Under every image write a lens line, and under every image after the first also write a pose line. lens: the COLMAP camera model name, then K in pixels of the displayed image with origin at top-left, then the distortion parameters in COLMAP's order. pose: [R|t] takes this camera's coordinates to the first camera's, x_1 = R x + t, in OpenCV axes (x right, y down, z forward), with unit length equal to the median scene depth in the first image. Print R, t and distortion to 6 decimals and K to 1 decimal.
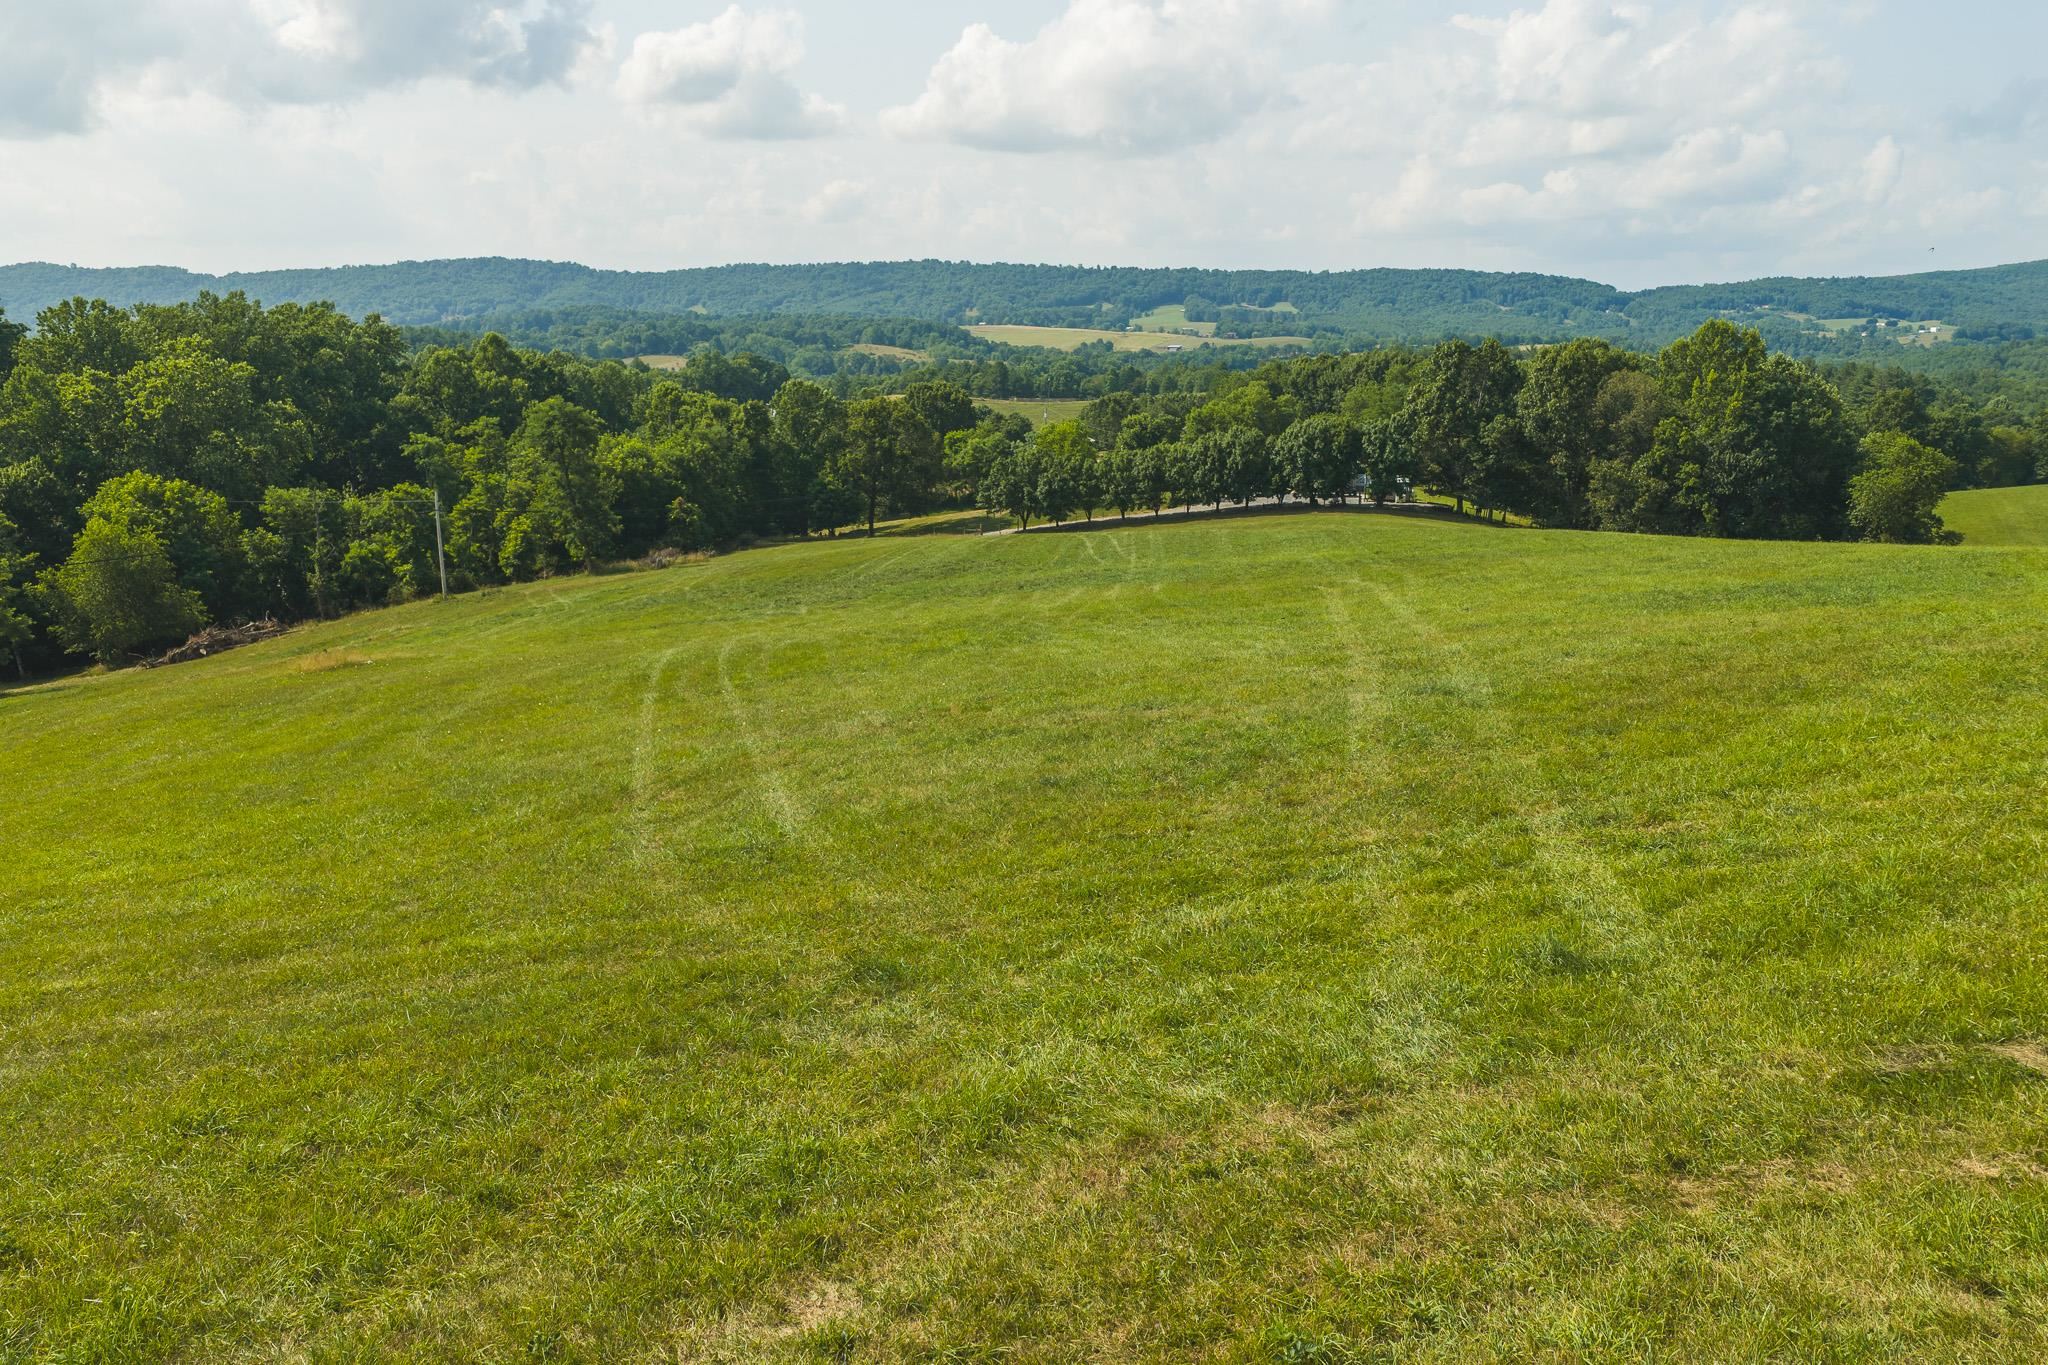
lens RADIAL K [[1693.4, 0, 1024.0], [0, 1693.4, 682.5], [0, 0, 1]] dist [0.017564, -0.046571]
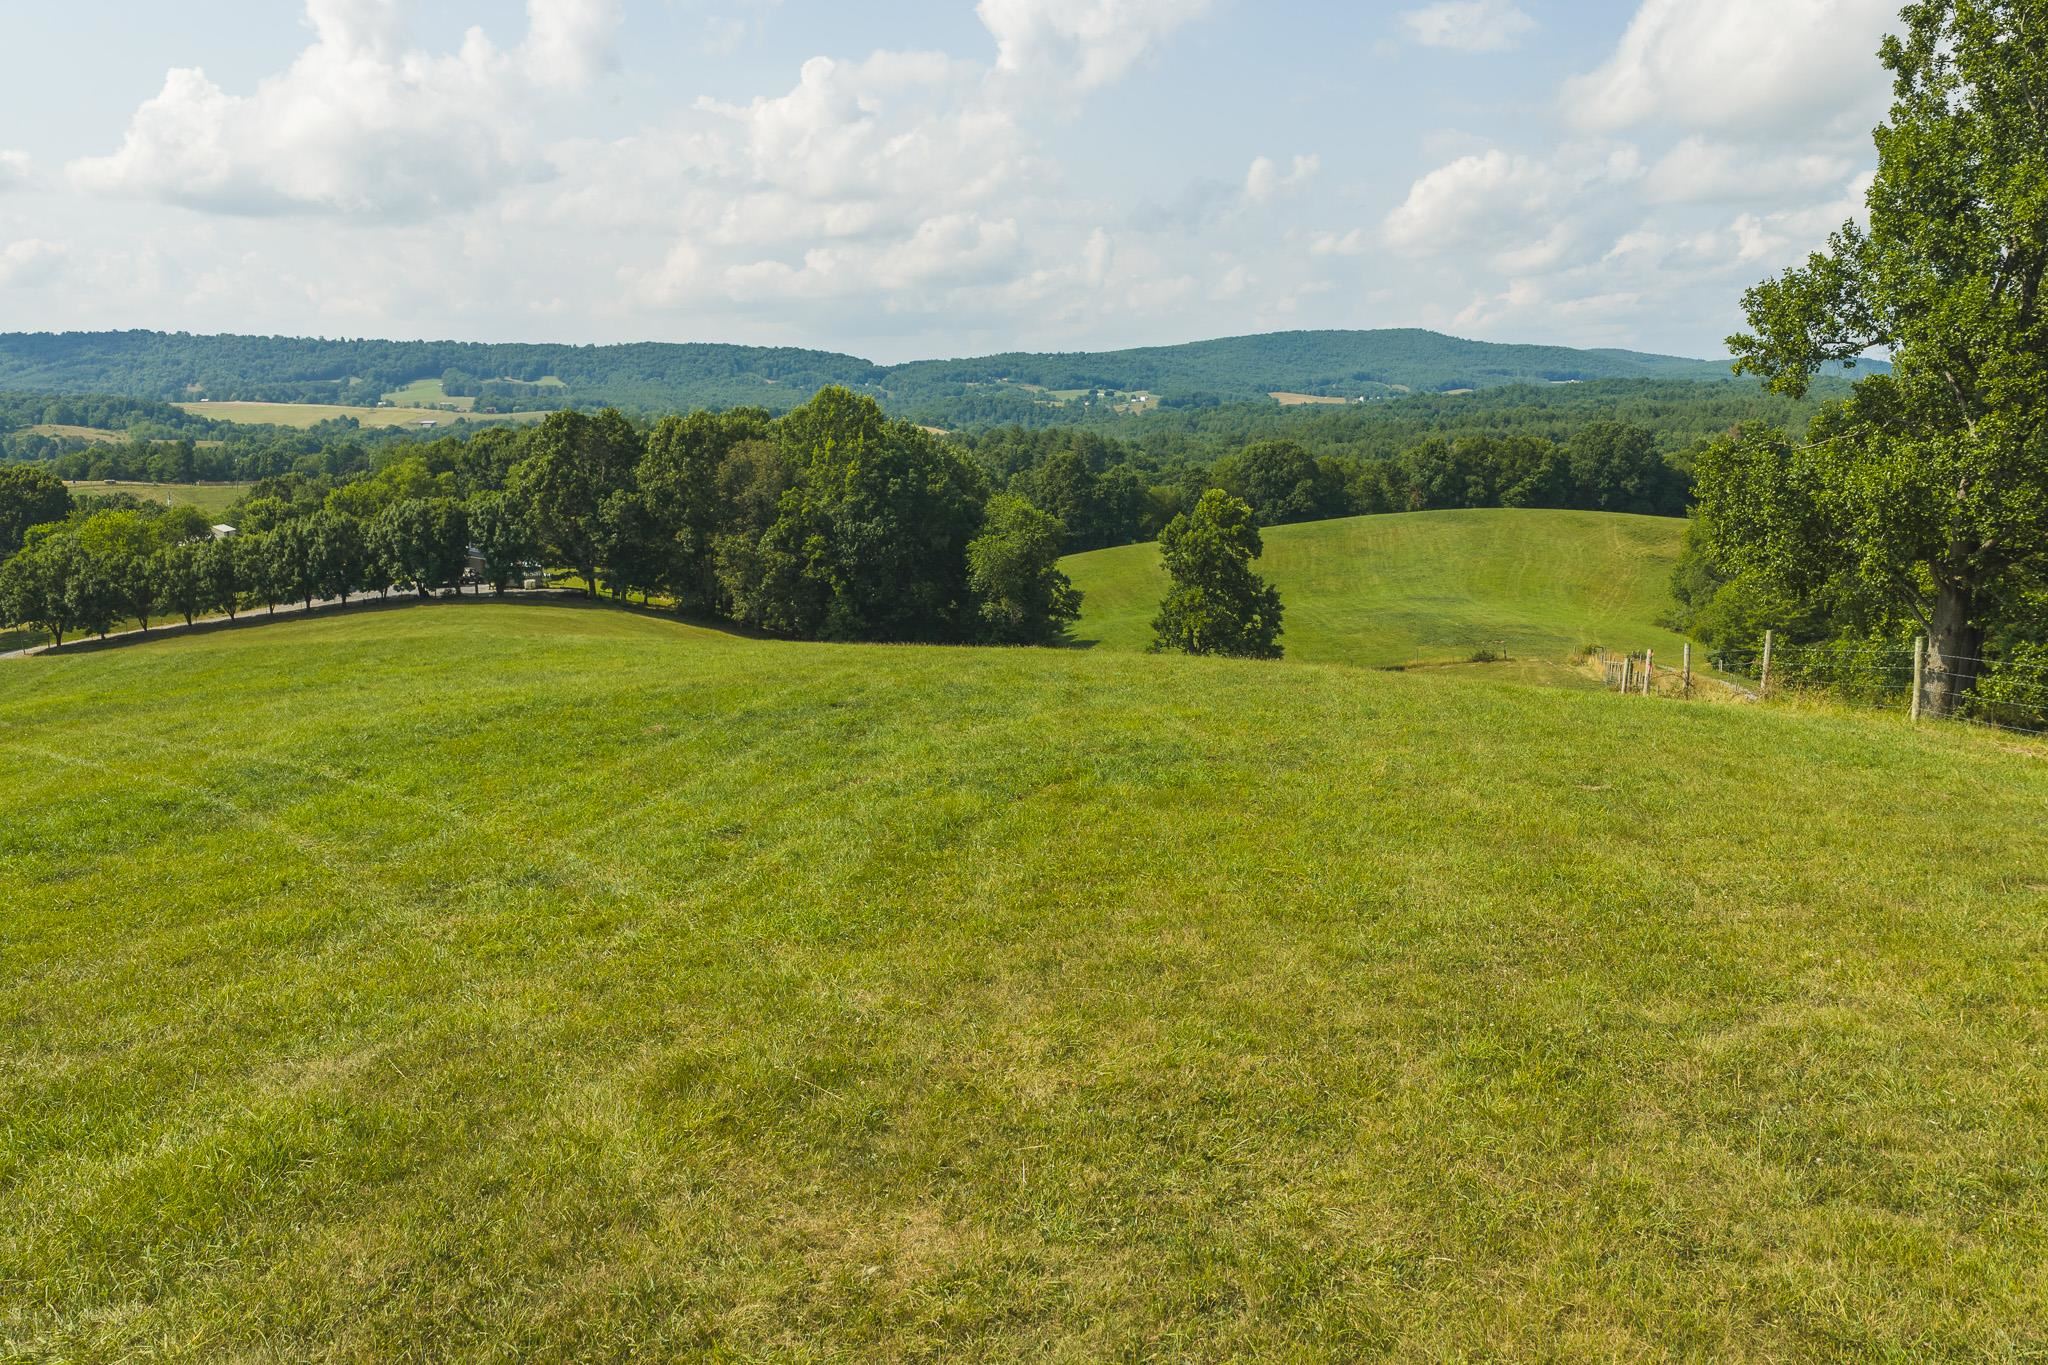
lens RADIAL K [[1693.4, 0, 1024.0], [0, 1693.4, 682.5], [0, 0, 1]] dist [0.017564, -0.046571]
pose [[0.919044, -0.072570, 0.387416, 0.018684], [0.088876, 0.995746, -0.024315, -0.001901], [-0.384003, 0.056779, 0.921584, 0.011949]]
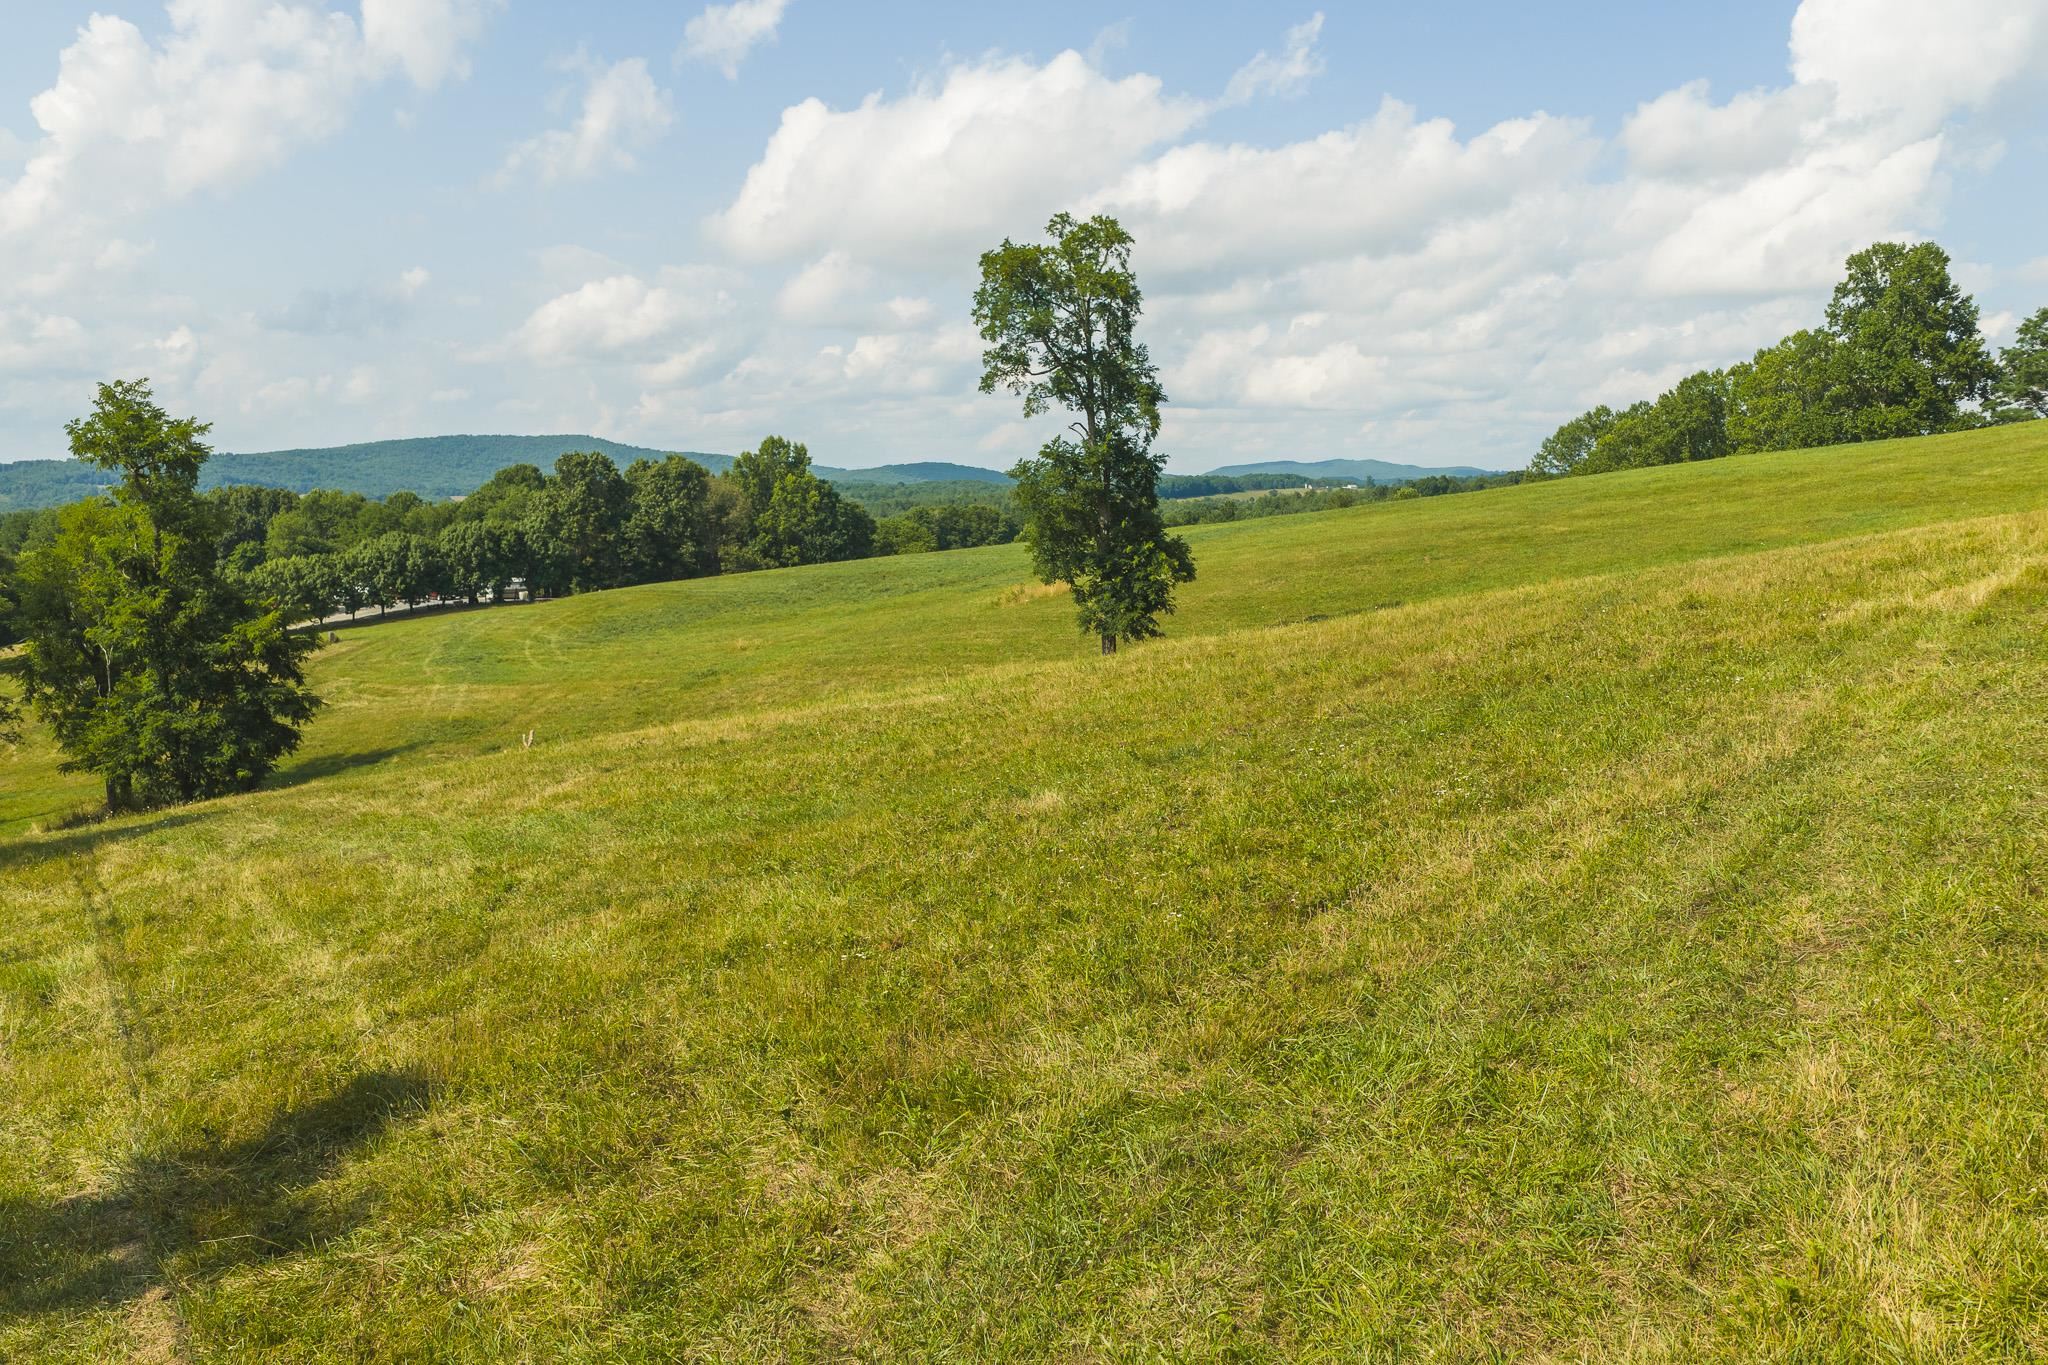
lens RADIAL K [[1693.4, 0, 1024.0], [0, 1693.4, 682.5], [0, 0, 1]] dist [0.017564, -0.046571]
pose [[0.570755, -0.091658, 0.815988, -0.085119], [0.179187, 0.983703, -0.014839, 0.003908], [-0.801330, 0.154684, 0.577878, 0.017833]]
